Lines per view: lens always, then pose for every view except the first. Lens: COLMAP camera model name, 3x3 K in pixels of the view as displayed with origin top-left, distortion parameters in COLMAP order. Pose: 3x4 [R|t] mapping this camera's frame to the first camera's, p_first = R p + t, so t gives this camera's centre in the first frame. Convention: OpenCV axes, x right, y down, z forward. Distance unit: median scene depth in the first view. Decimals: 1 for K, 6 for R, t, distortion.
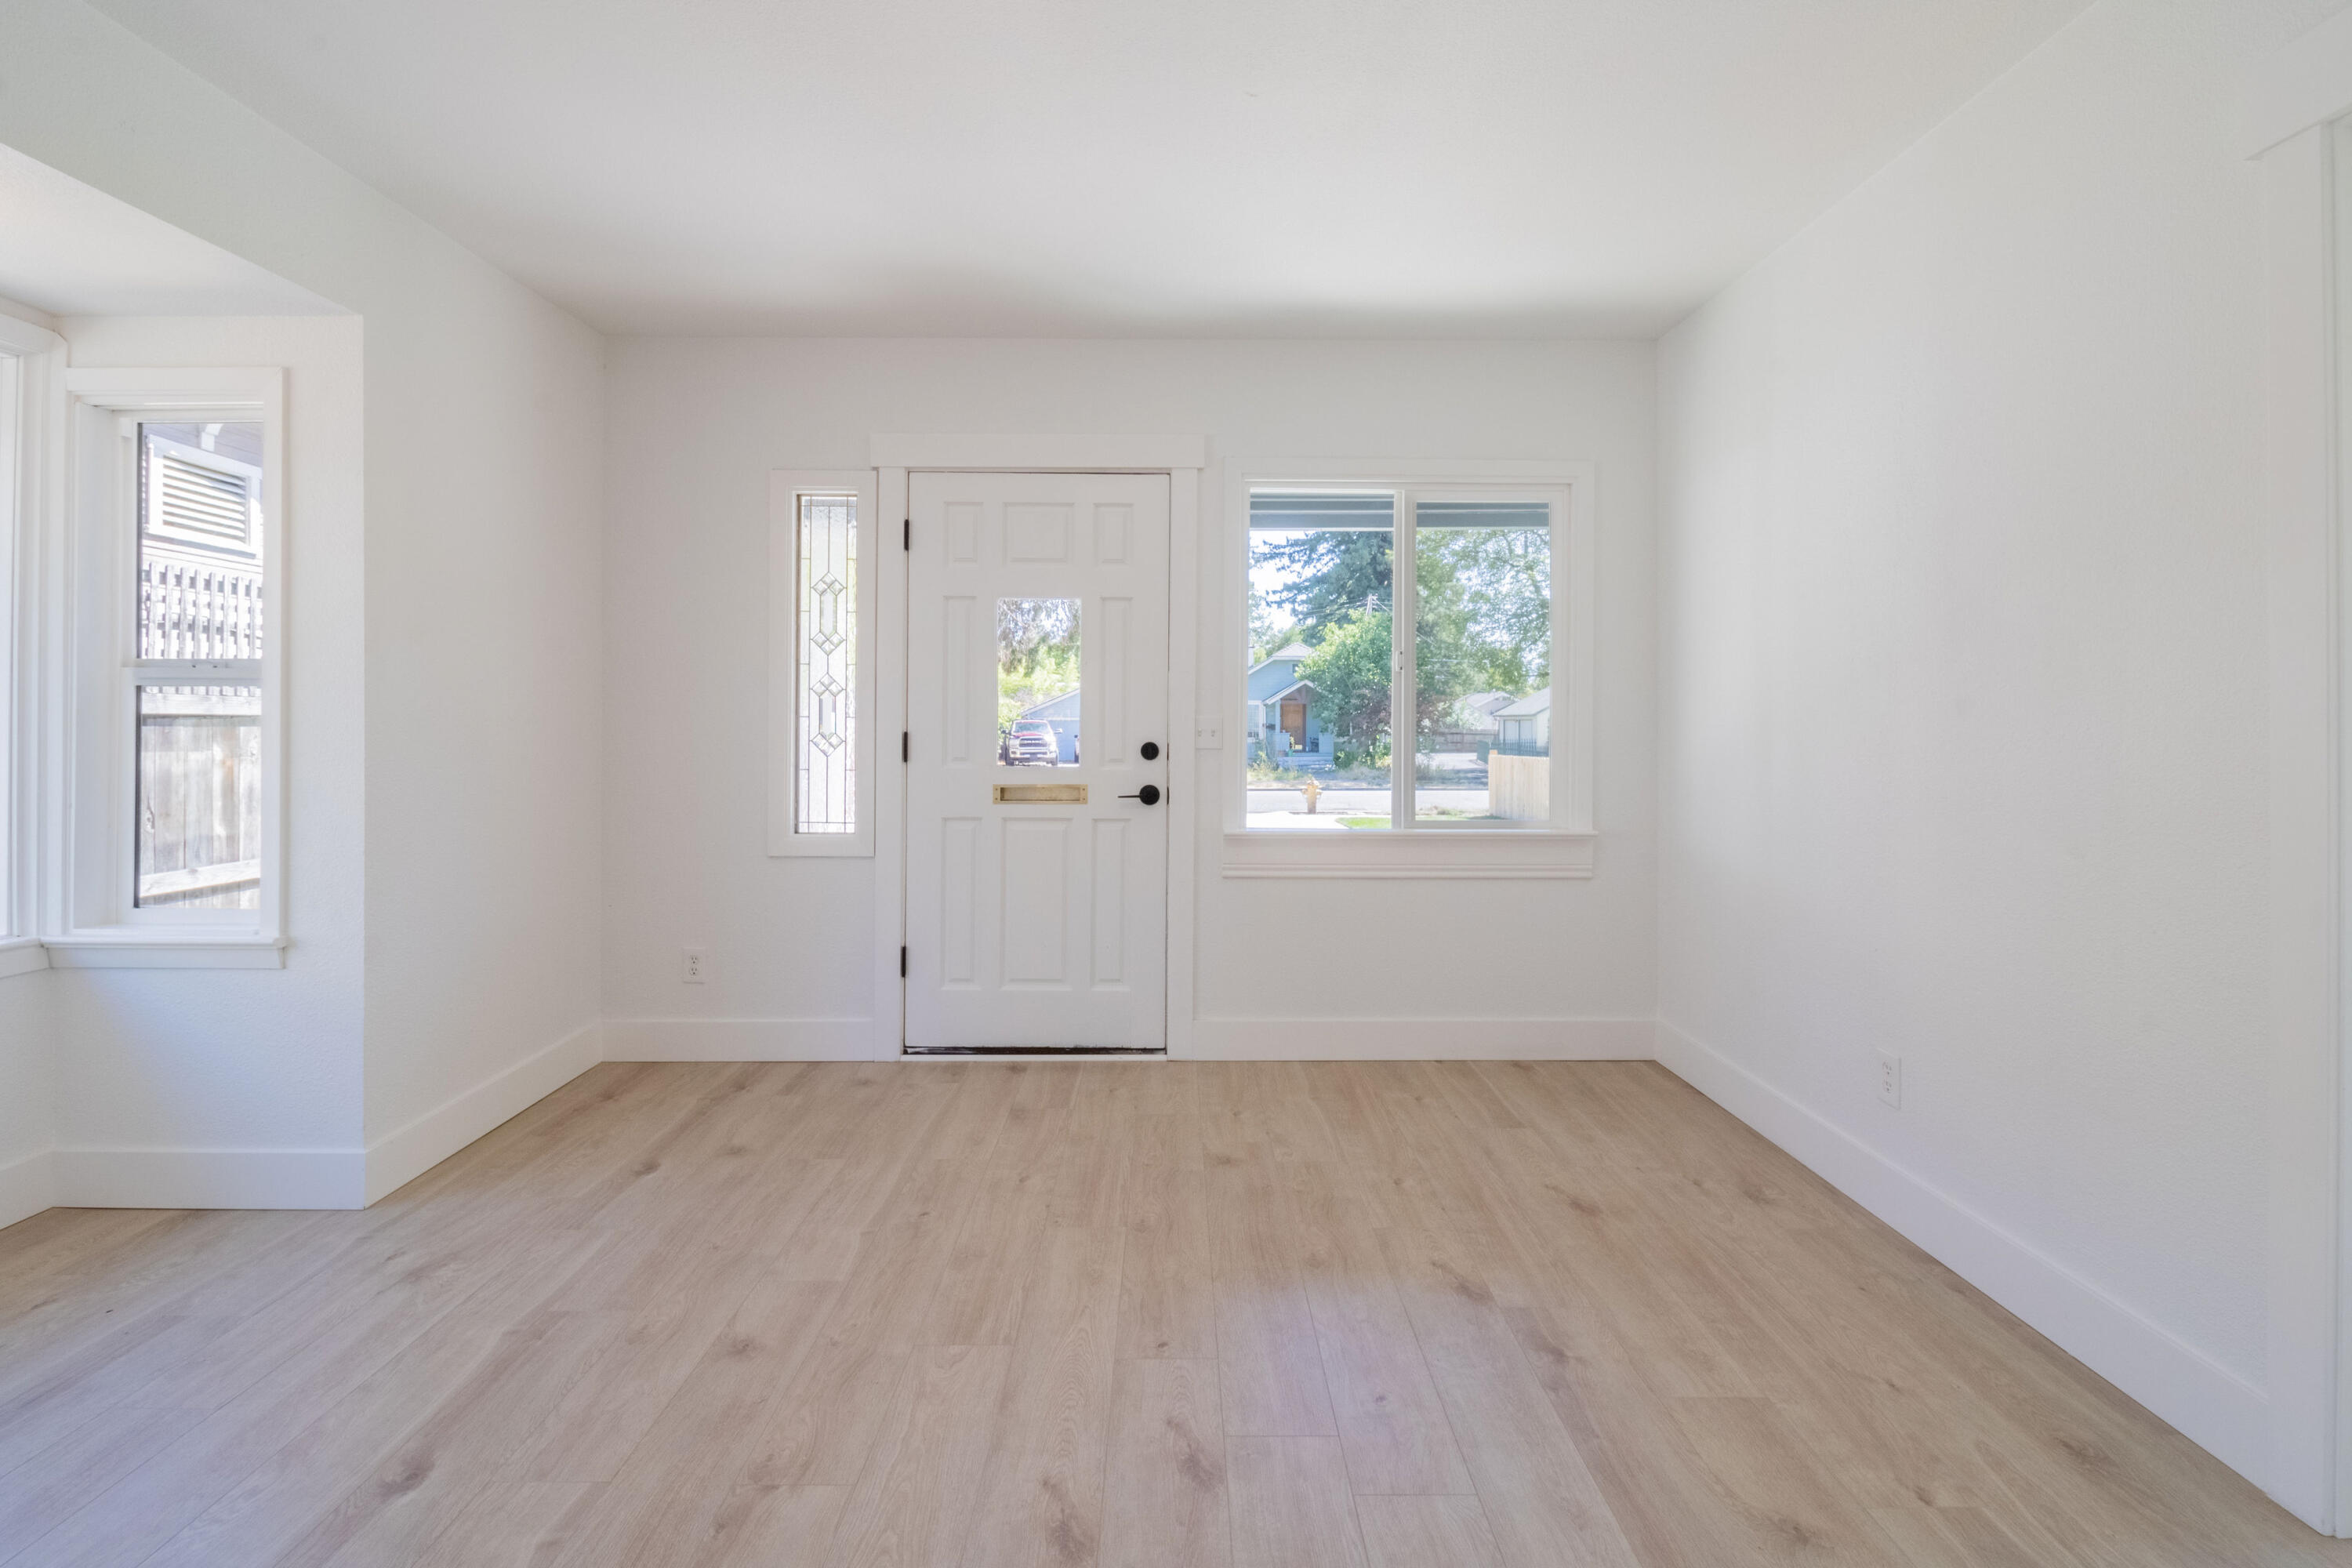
lens RADIAL K [[1131.6, 0, 1157.8], [0, 1131.6, 722.9], [0, 0, 1]] dist [0.004173, -0.005697]
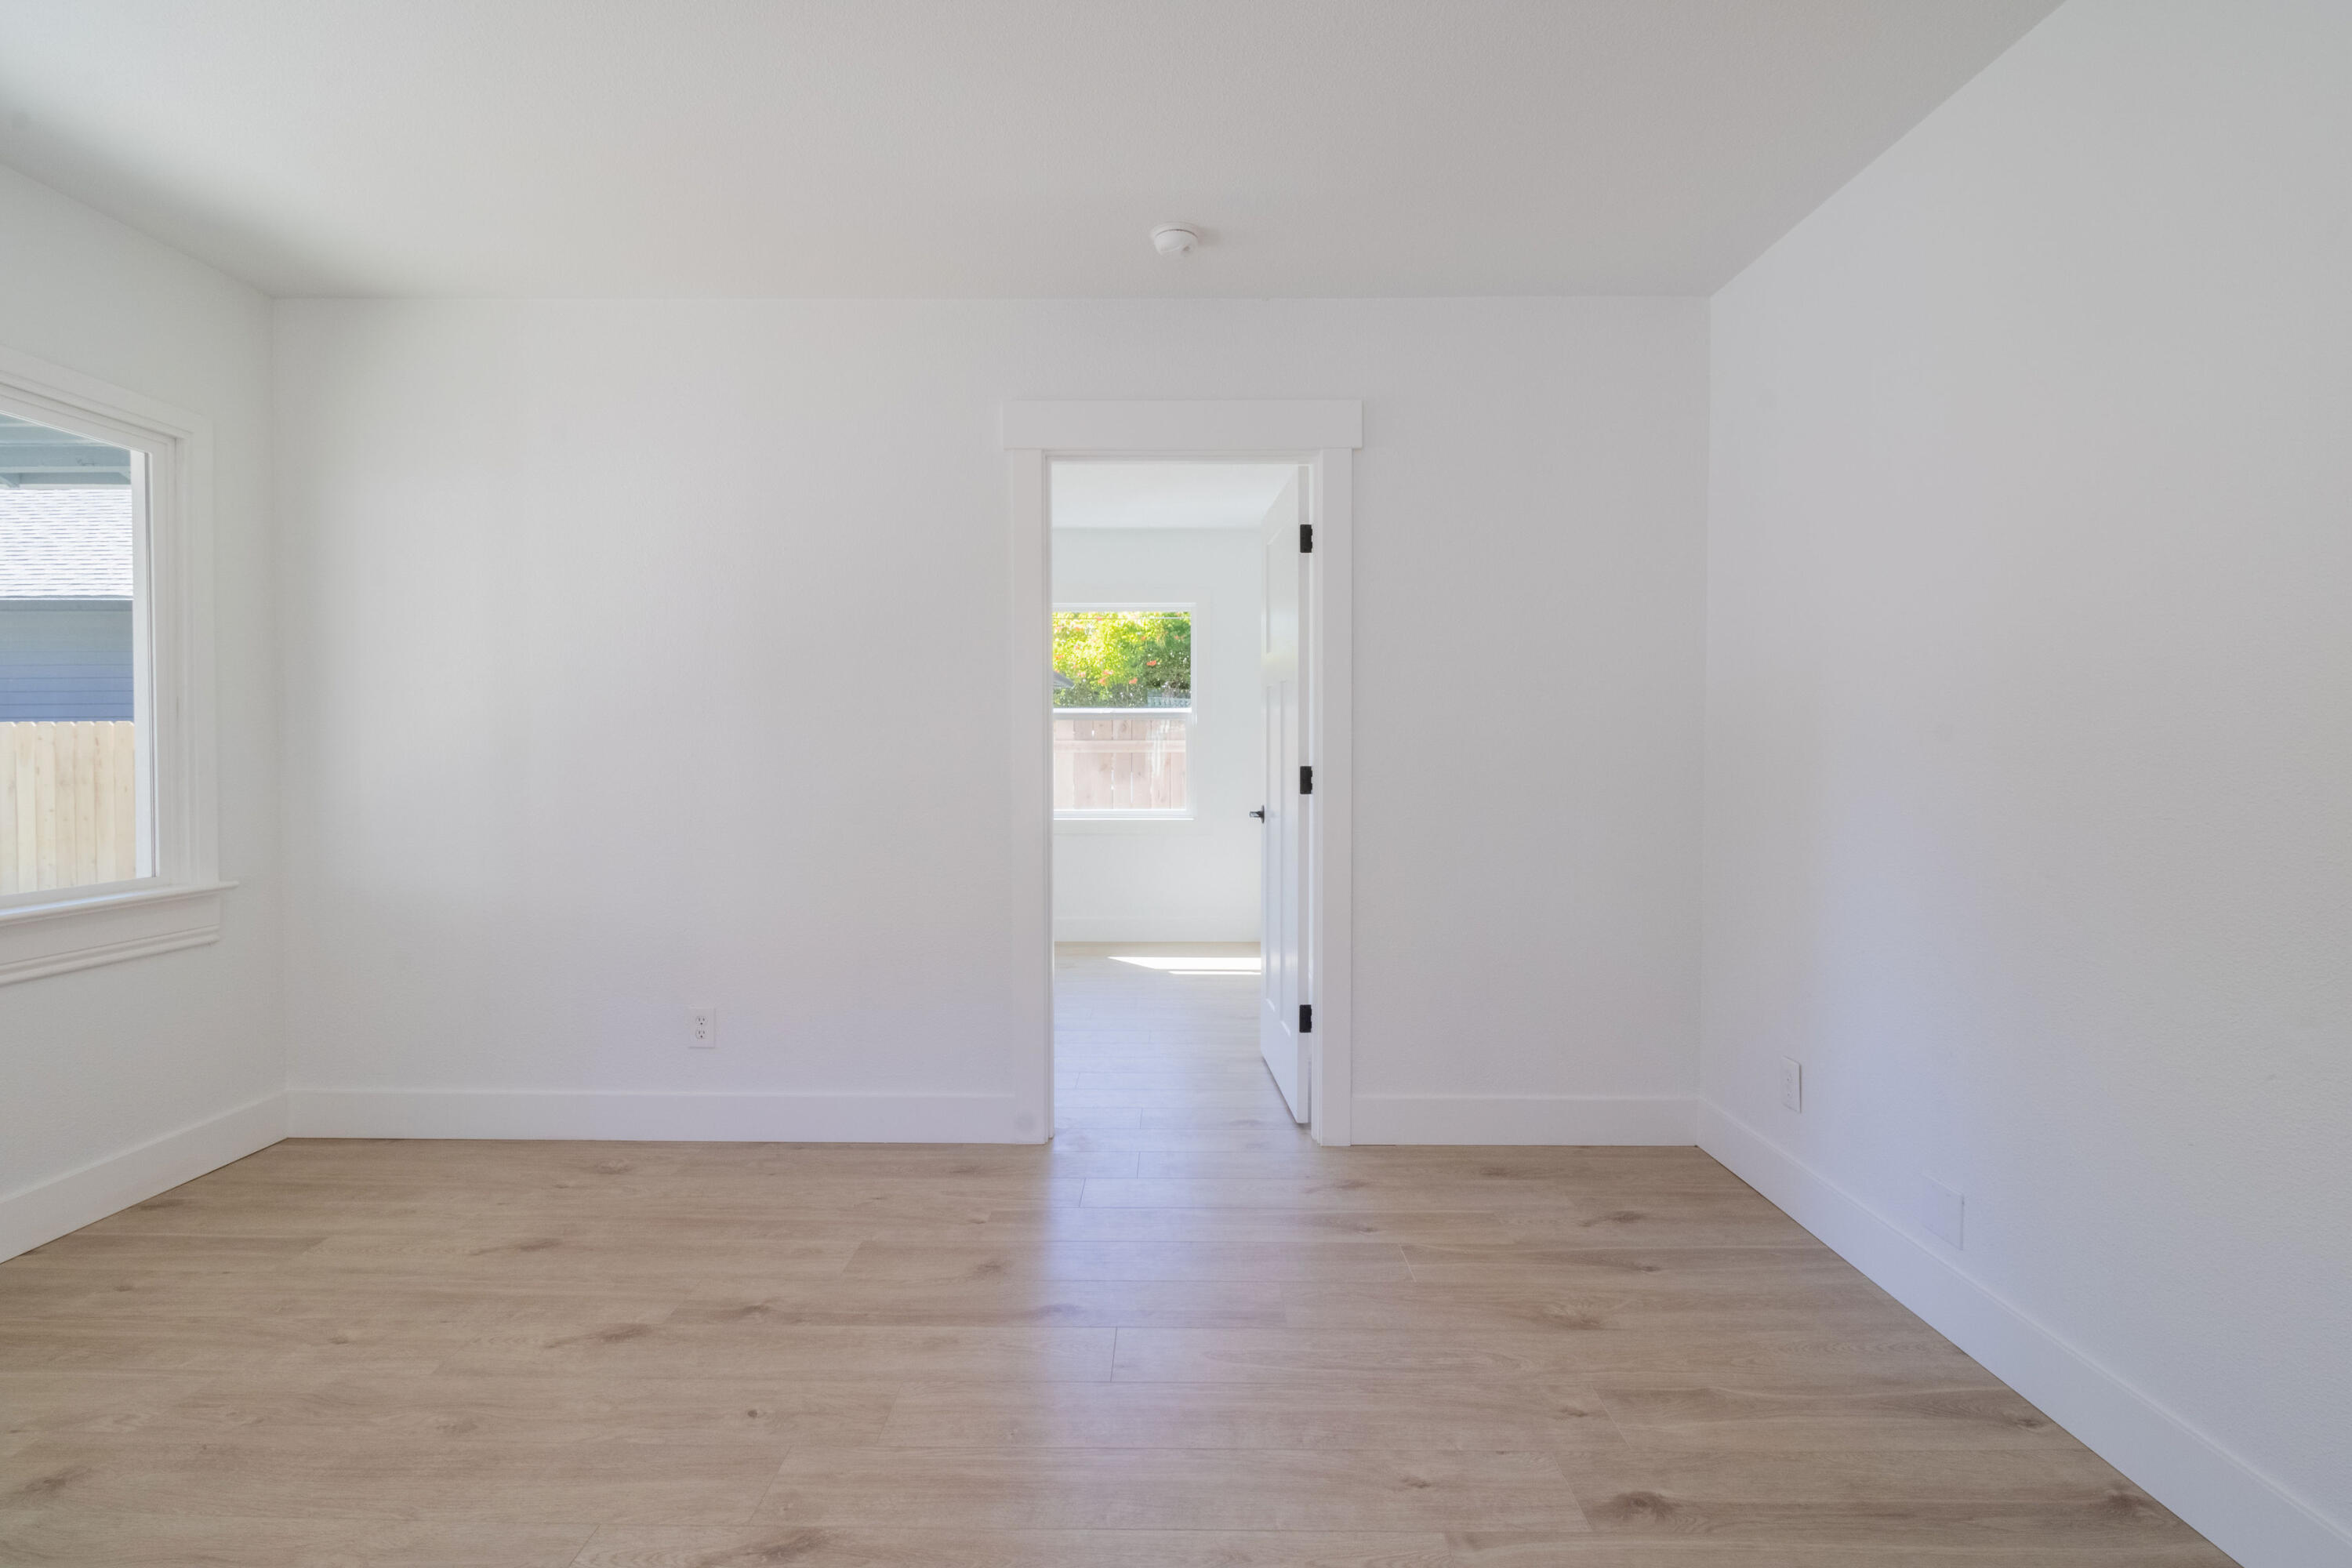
lens RADIAL K [[1131.6, 0, 1168.4], [0, 1131.6, 768.4], [0, 0, 1]] dist [0.004173, -0.005697]
pose [[-0.016124, -0.017609, 0.999715, -0.634409], [0.000753, 0.999844, 0.017623, 0.001060], [-0.999870, 0.001037, -0.016108, 0.501409]]
